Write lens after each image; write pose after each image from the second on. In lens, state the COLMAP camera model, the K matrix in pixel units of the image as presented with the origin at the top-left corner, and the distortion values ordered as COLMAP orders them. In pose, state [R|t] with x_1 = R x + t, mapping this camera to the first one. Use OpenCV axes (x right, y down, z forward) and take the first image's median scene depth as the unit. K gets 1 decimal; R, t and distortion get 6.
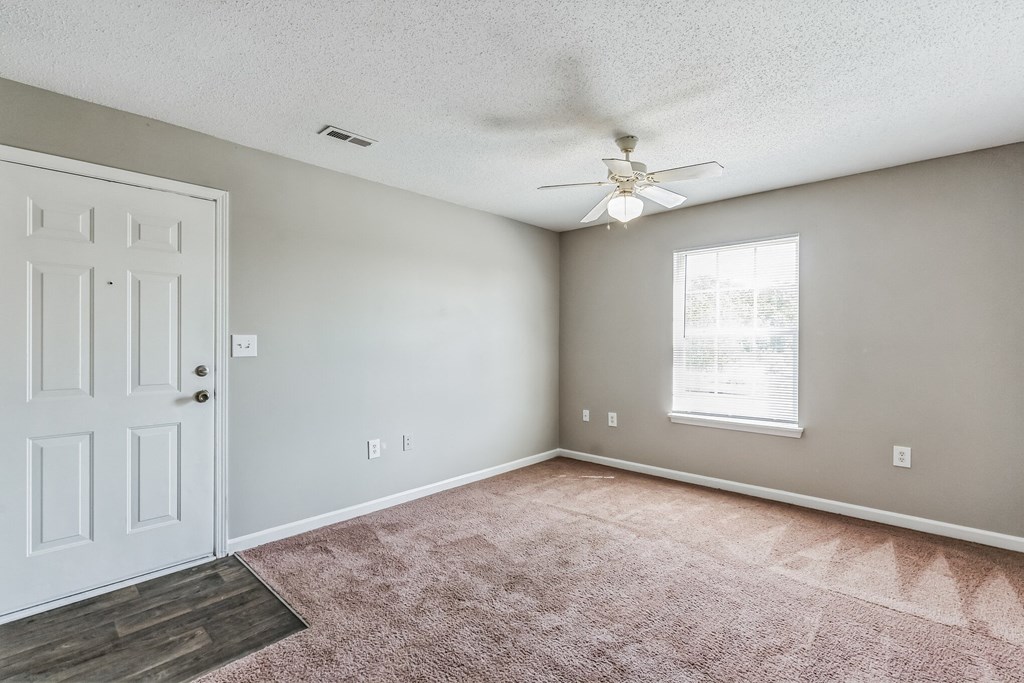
lens RADIAL K [[470.4, 0, 514.1], [0, 470.4, 344.3], [0, 0, 1]] dist [-0.004691, -0.000457]
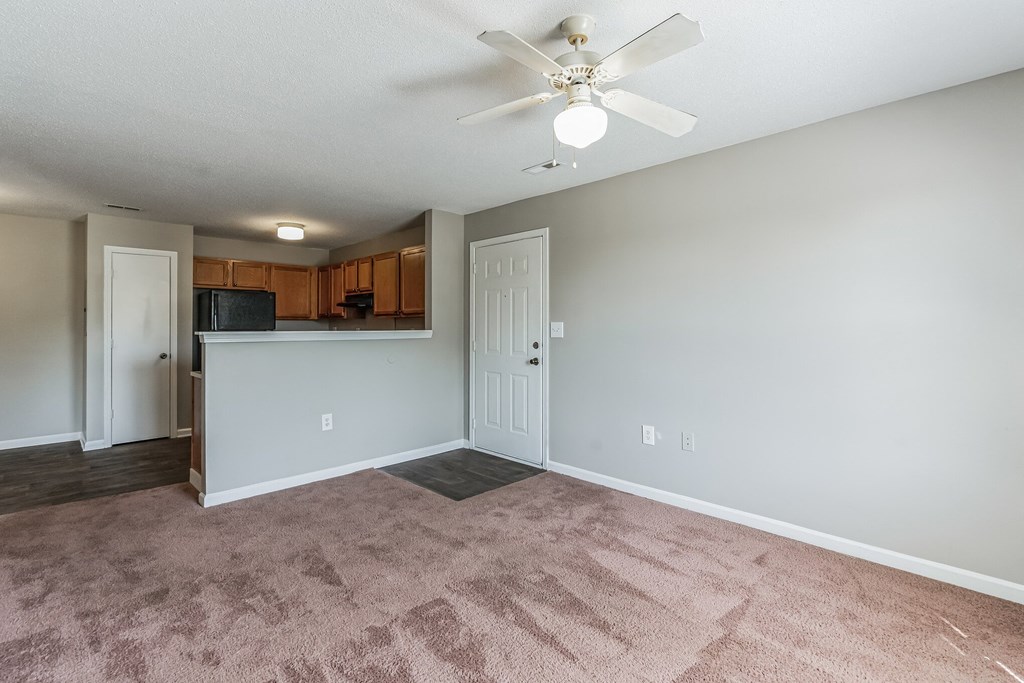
lens RADIAL K [[470.4, 0, 503.9], [0, 470.4, 328.3], [0, 0, 1]] dist [-0.004691, -0.000457]
pose [[-0.042971, 0.003789, -0.999069, 0.932928], [-0.011497, 0.999925, 0.004287, -0.006674], [0.999010, 0.011670, -0.042924, 0.964755]]
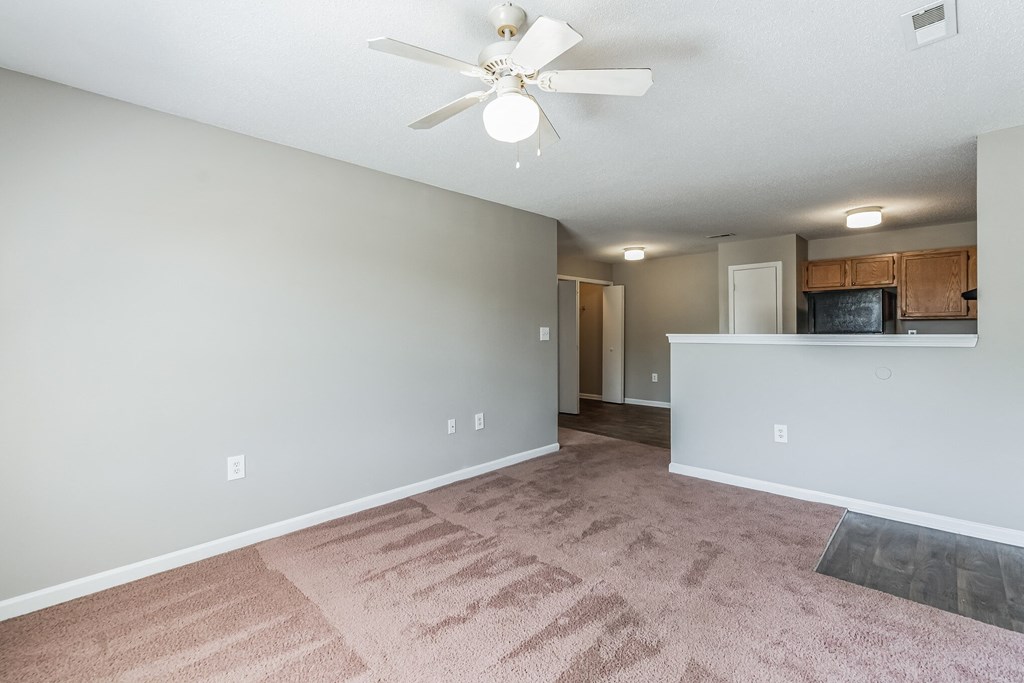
lens RADIAL K [[470.4, 0, 511.1], [0, 470.4, 332.7], [0, 0, 1]] dist [-0.004691, -0.000457]
pose [[-0.999973, 0.005208, 0.005218, 0.250201], [0.005309, 0.999796, 0.019467, -0.020437], [-0.005115, 0.019494, -0.999797, 1.707030]]
